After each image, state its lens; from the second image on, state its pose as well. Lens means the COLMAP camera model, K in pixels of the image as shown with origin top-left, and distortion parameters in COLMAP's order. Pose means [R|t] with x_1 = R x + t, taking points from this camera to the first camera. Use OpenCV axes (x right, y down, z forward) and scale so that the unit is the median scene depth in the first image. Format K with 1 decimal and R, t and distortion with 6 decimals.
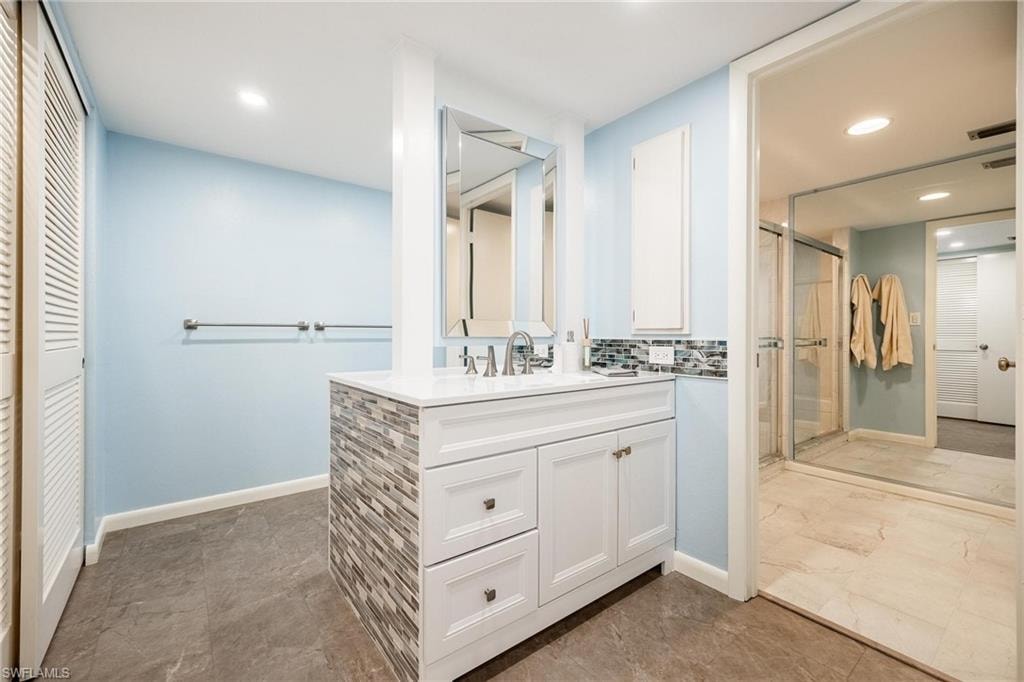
lens RADIAL K [[419.8, 0, 510.8], [0, 419.8, 337.2], [0, 0, 1]] dist [-0.001363, -0.000353]
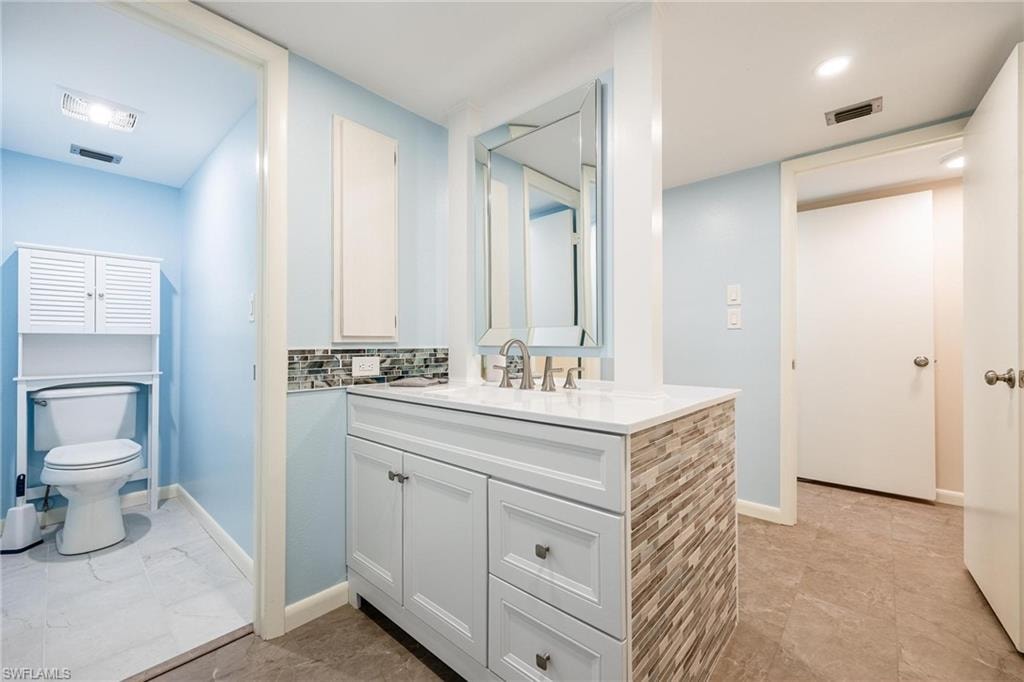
lens RADIAL K [[419.8, 0, 511.5], [0, 419.8, 342.4], [0, 0, 1]] dist [-0.001363, -0.000353]
pose [[-0.181556, 0.005426, 0.983366, -0.869348], [0.003311, 0.999982, -0.004907, -0.004592], [-0.983375, 0.002365, -0.181570, 1.199060]]
